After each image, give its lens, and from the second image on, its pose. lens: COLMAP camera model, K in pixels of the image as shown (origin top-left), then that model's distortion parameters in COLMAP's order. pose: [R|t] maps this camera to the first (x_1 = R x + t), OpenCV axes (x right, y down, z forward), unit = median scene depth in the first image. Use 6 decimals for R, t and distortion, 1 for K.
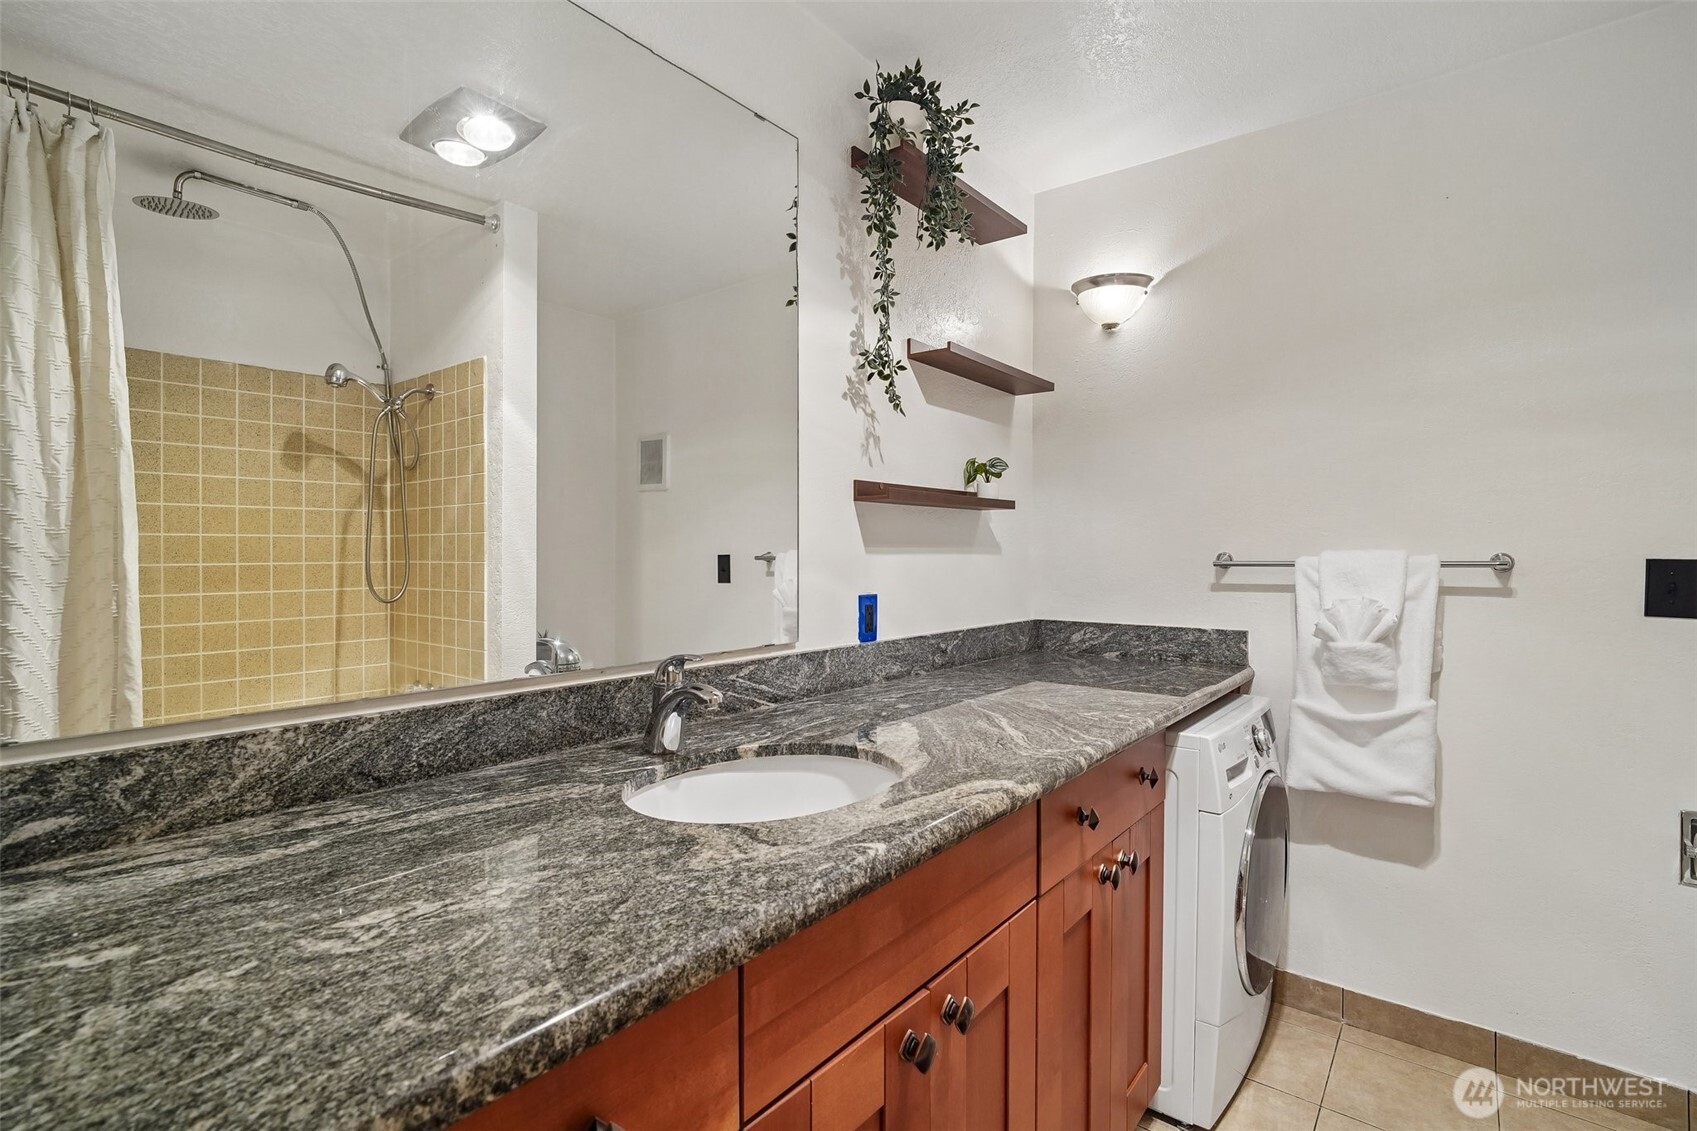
lens RADIAL K [[797.1, 0, 854.8], [0, 797.1, 548.0], [0, 0, 1]] dist [-0.000762, -0.000160]
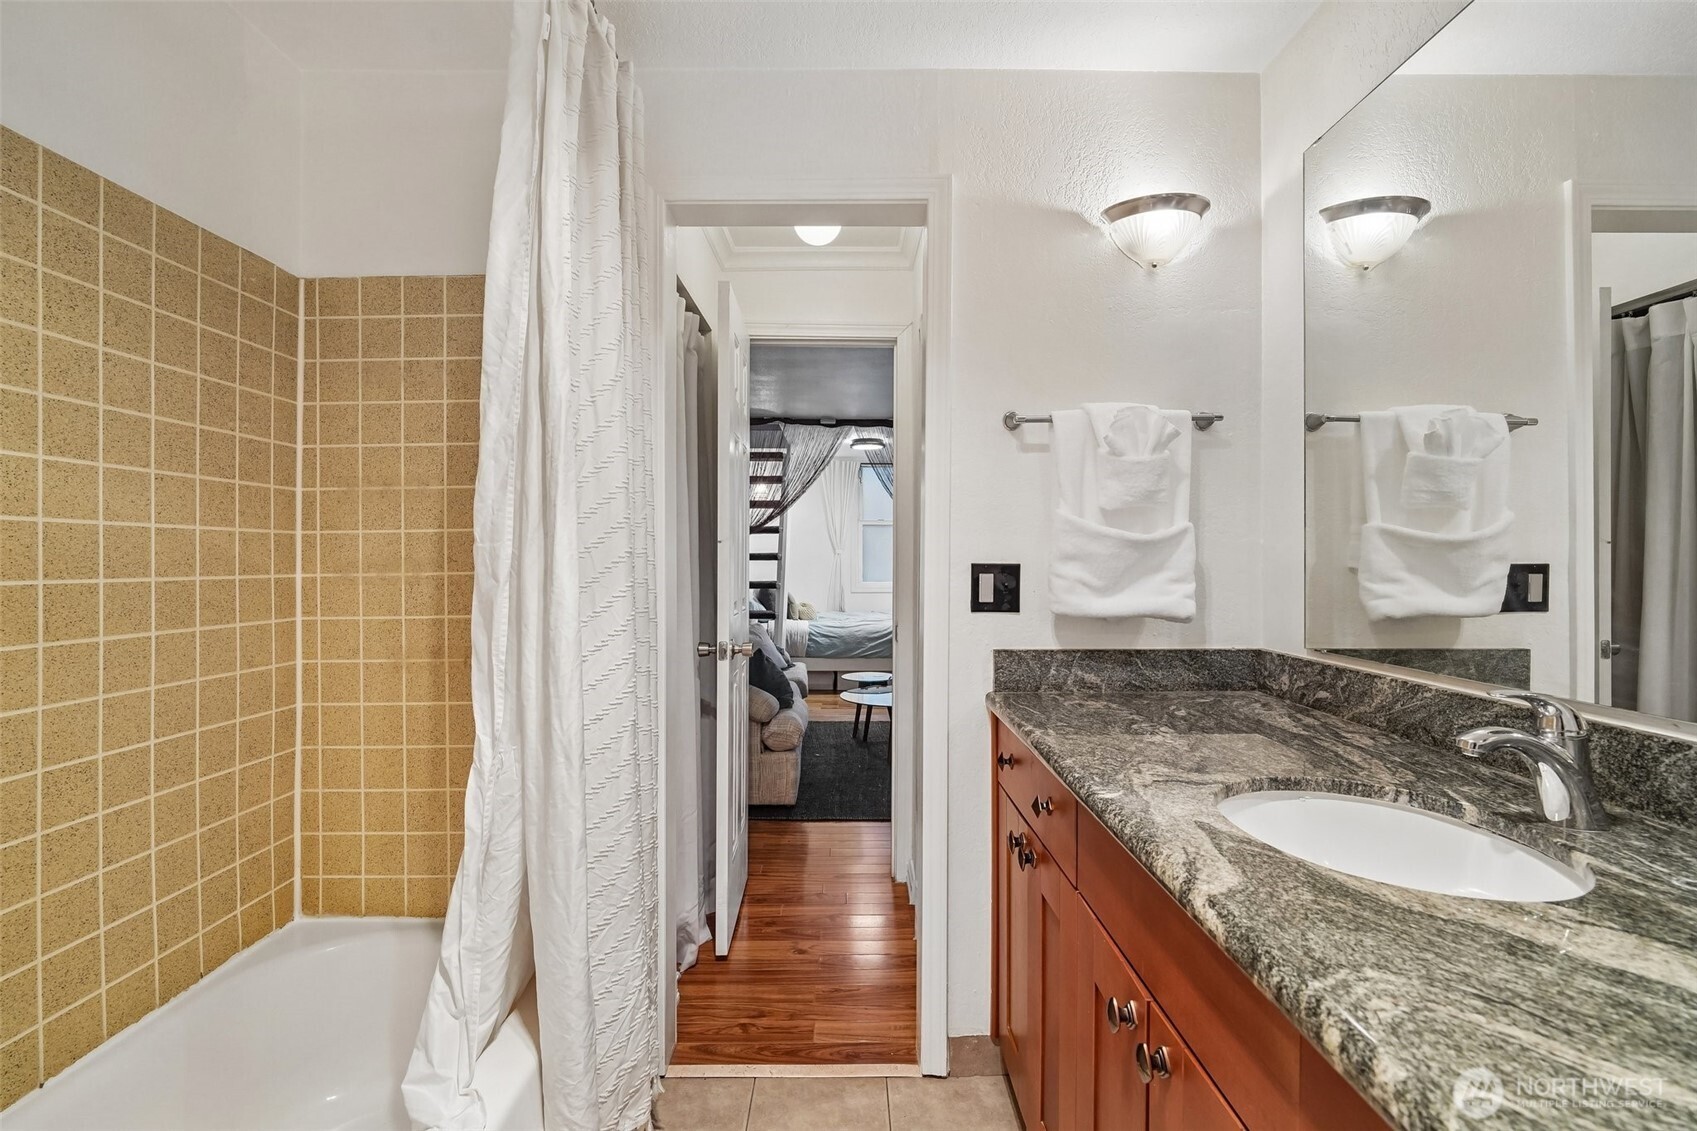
lens RADIAL K [[787.8, 0, 848.5], [0, 787.8, 565.5], [0, 0, 1]] dist [-0.015799, -0.000119]
pose [[-0.784276, -0.002302, -0.620408, 0.913010], [-0.005265, 0.999982, 0.002945, 0.018233], [0.620390, 0.005576, -0.784274, 1.424006]]
